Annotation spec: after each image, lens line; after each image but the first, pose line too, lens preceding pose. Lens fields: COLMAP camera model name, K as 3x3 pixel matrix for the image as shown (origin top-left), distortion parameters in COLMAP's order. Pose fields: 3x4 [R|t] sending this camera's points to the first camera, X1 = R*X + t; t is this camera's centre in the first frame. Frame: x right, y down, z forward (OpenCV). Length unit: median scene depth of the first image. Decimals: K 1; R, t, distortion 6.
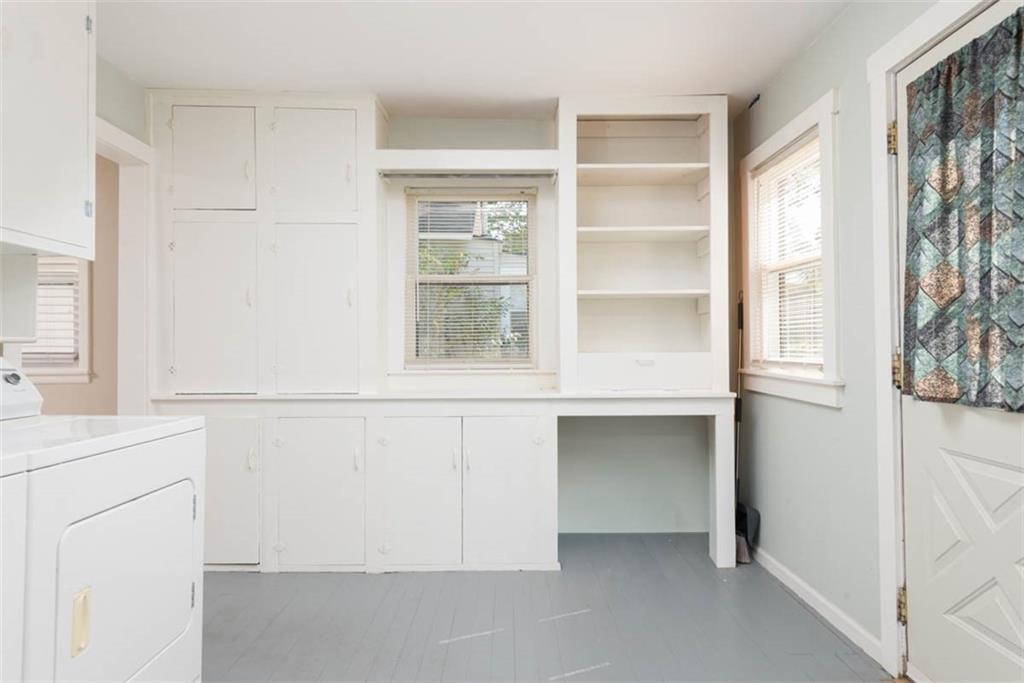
lens RADIAL K [[628.5, 0, 512.0], [0, 628.5, 341.5], [0, 0, 1]] dist [0.016694, -0.000795]
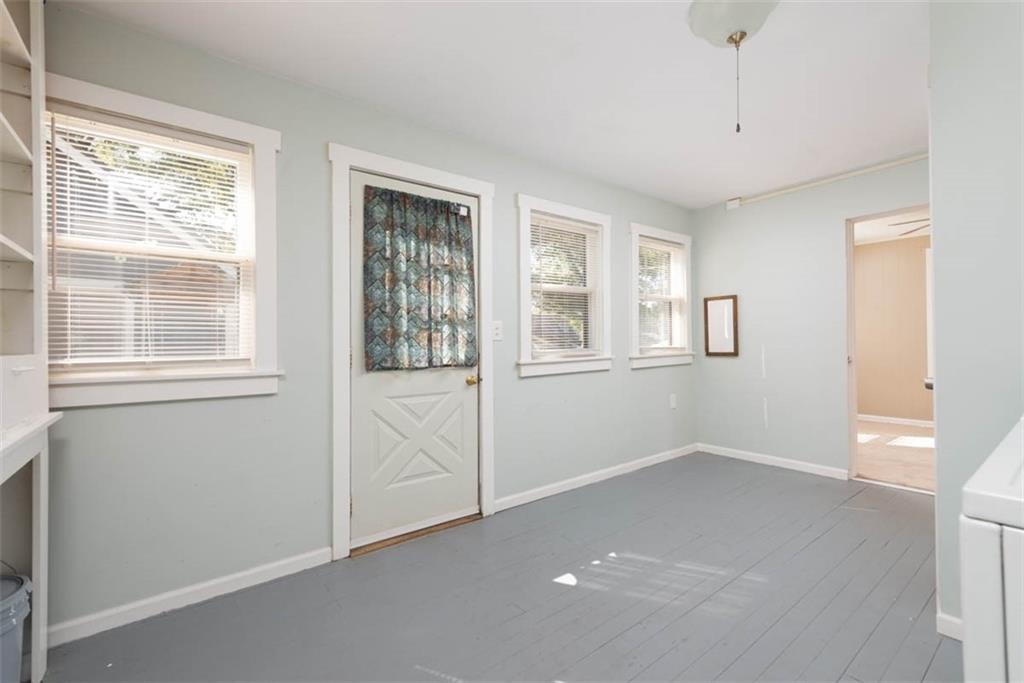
lens RADIAL K [[439.6, 0, 512.0], [0, 439.6, 341.5], [0, 0, 1]] dist [0.012049, 0.000006]
pose [[-0.599816, 0.014756, 0.800002, -0.353276], [0.009089, 0.999891, -0.011629, 0.016243], [-0.800086, 0.000296, -0.599885, 0.928108]]
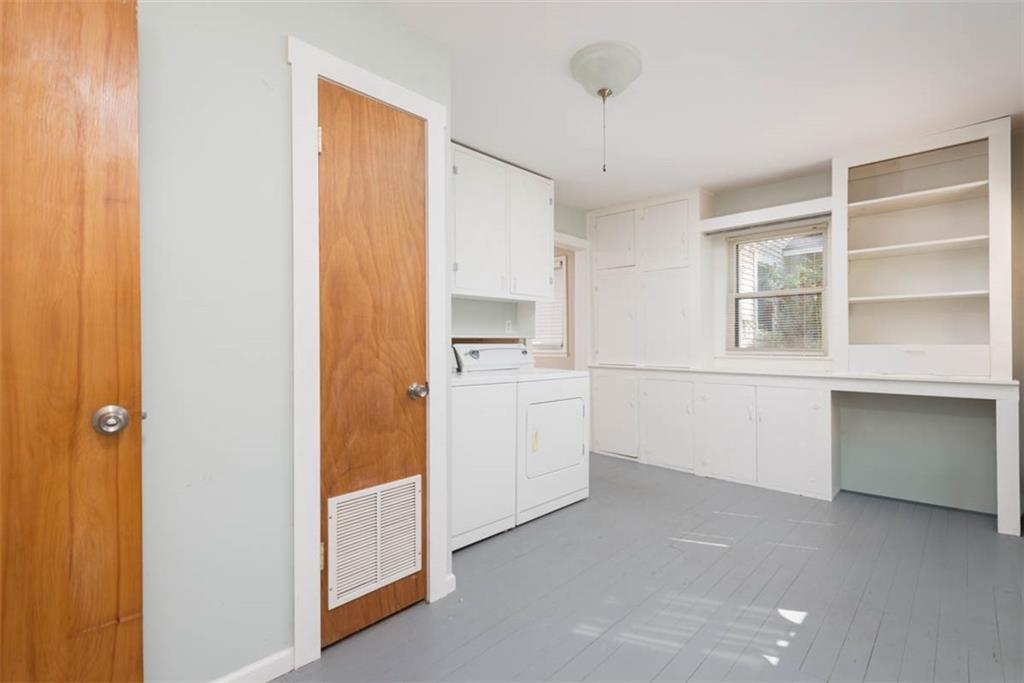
lens RADIAL K [[473.9, 0, 512.0], [0, 473.9, 341.5], [0, 0, 1]] dist [-0.002093, -0.000251]
pose [[0.710957, 0.001532, -0.703233, 0.304527], [0.006437, 0.999942, 0.008687, -0.001418], [0.703206, -0.010702, 0.710906, -0.230247]]
